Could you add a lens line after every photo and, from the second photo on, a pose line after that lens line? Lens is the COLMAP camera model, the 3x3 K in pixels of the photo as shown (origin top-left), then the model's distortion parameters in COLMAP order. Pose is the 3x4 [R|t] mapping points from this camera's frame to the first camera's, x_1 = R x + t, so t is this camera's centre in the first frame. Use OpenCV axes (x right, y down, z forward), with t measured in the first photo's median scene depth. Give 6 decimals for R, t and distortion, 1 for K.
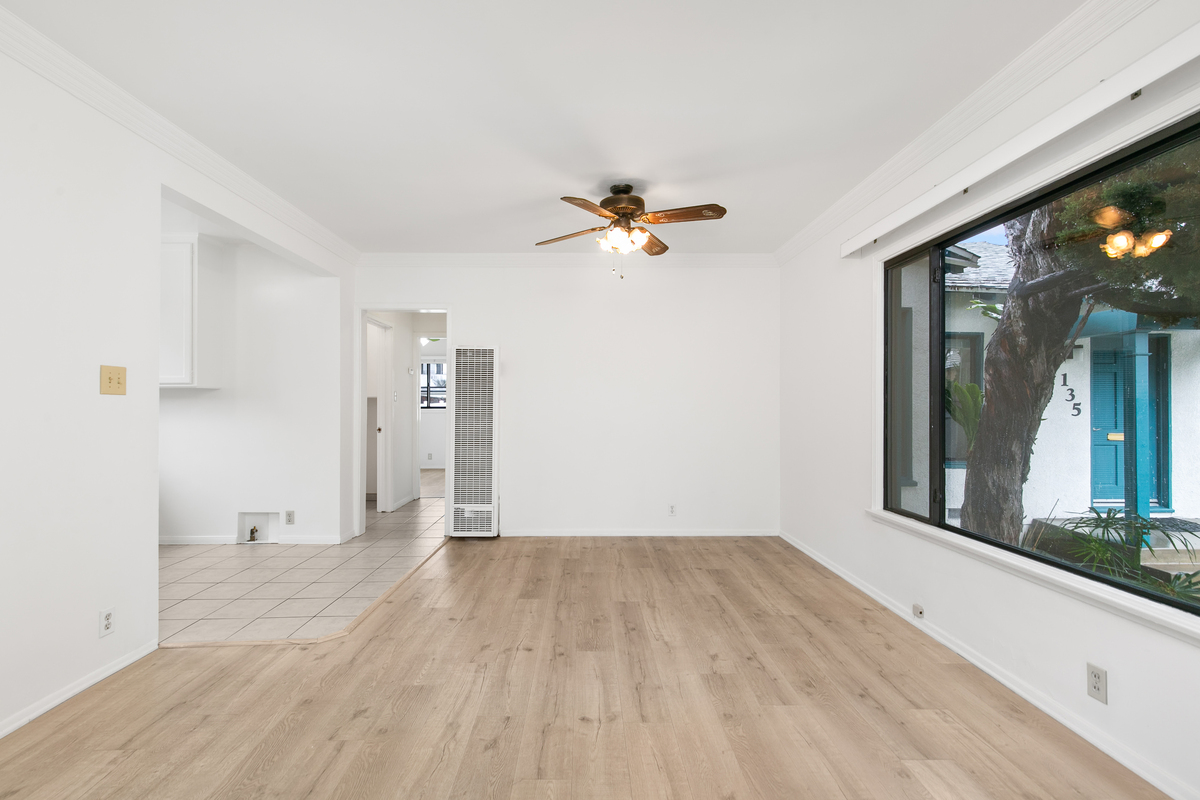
lens RADIAL K [[546.7, 0, 599.4], [0, 546.7, 405.0], [0, 0, 1]] dist [0.002016, 0.000266]
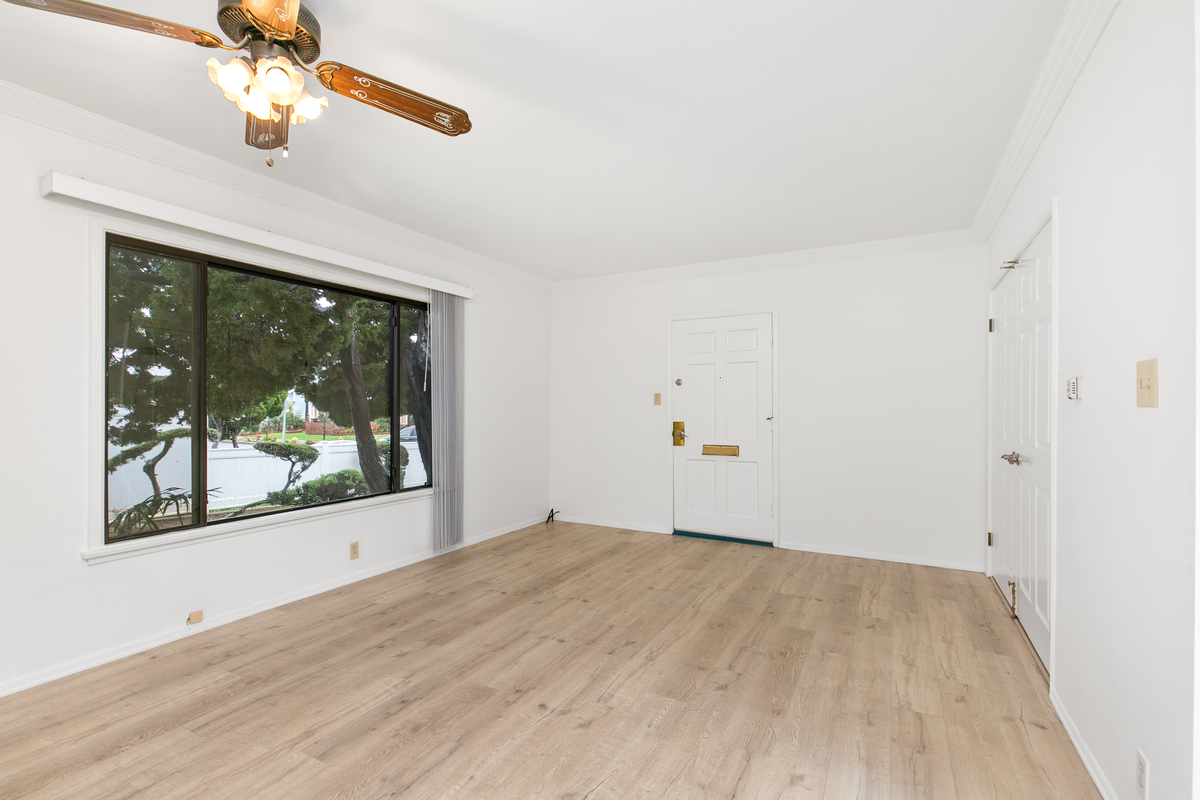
lens RADIAL K [[546.7, 0, 599.0], [0, 546.7, 403.0], [0, 0, 1]] dist [0.002016, 0.000266]
pose [[-0.871413, -0.000243, 0.490551, -0.681643], [-0.005178, 0.999949, -0.008704, -0.012362], [-0.490524, -0.010125, -0.871369, 1.873913]]
